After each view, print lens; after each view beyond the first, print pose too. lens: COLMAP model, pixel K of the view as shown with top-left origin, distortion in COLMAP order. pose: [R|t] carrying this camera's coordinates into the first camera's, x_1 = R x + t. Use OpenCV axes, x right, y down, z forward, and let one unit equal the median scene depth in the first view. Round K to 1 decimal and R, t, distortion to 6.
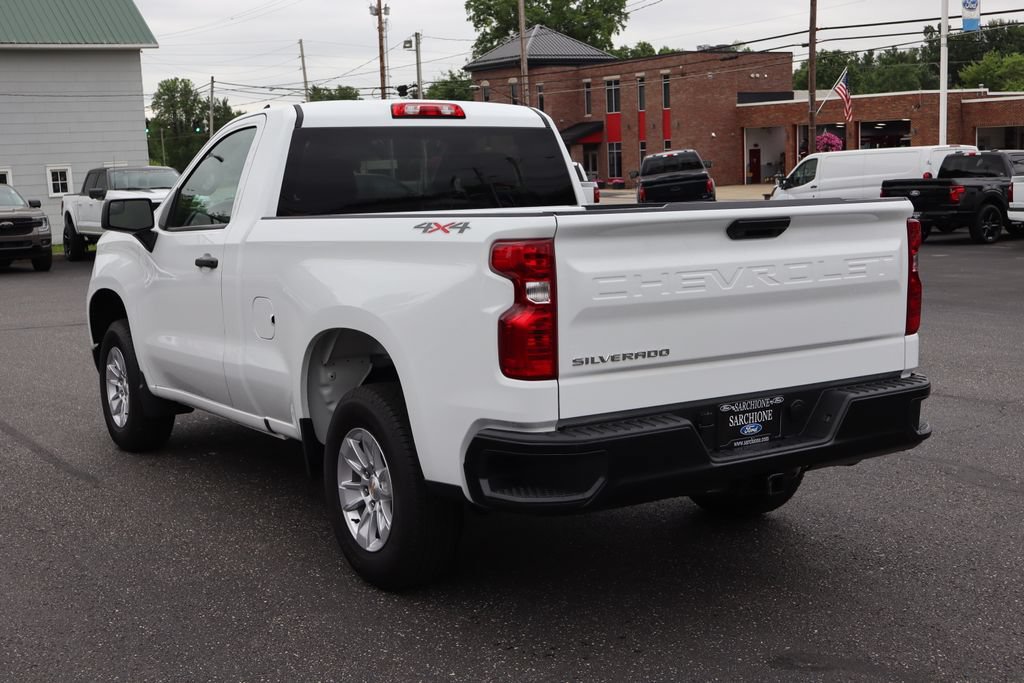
lens RADIAL K [[1439.3, 0, 514.7], [0, 1439.3, 278.7], [0, 0, 1]] dist [-0.483967, 3.327038]
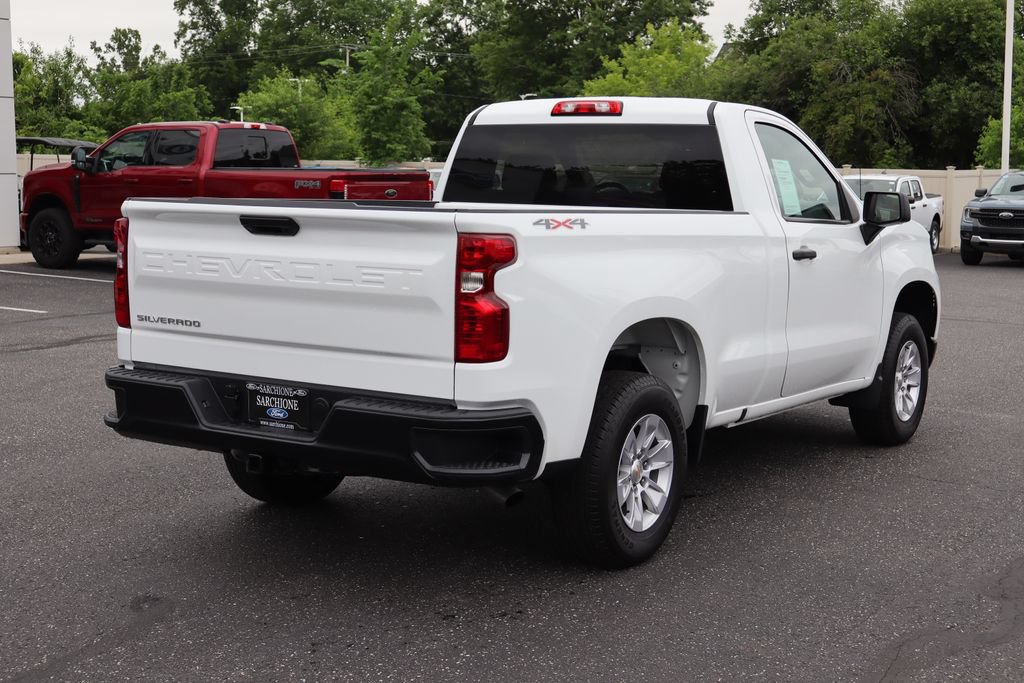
lens RADIAL K [[1520.9, 0, 512.0], [0, 1520.9, 341.5], [0, 0, 1]] dist [0.011734, 0.019939]
pose [[0.395184, 0.136850, -0.908351, 1.260073], [-0.092217, 0.989756, 0.108994, -0.088095], [0.913962, 0.040693, 0.403755, 0.690290]]
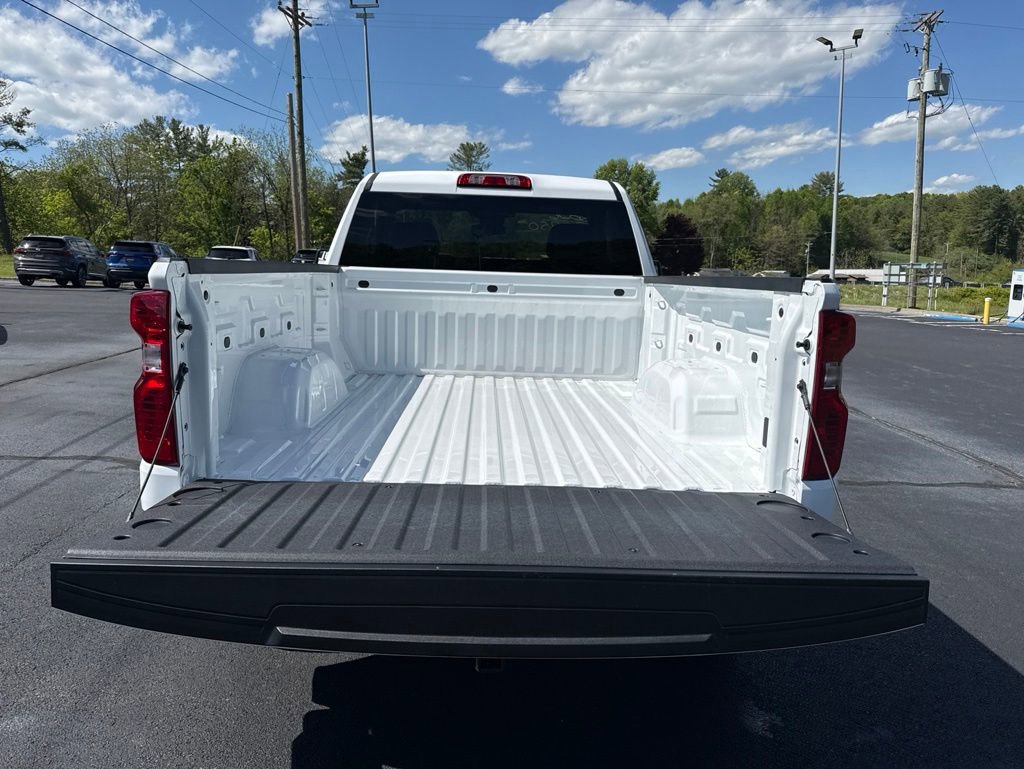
lens RADIAL K [[778.6, 0, 512.0], [0, 778.6, 384.5], [0, 0, 1]] dist [0.003858, -0.002886]
pose [[0.852332, 0.132846, -0.505849, 0.369123], [-0.089843, 0.990015, 0.108617, -0.037505], [0.515227, -0.047131, 0.855757, 0.650006]]
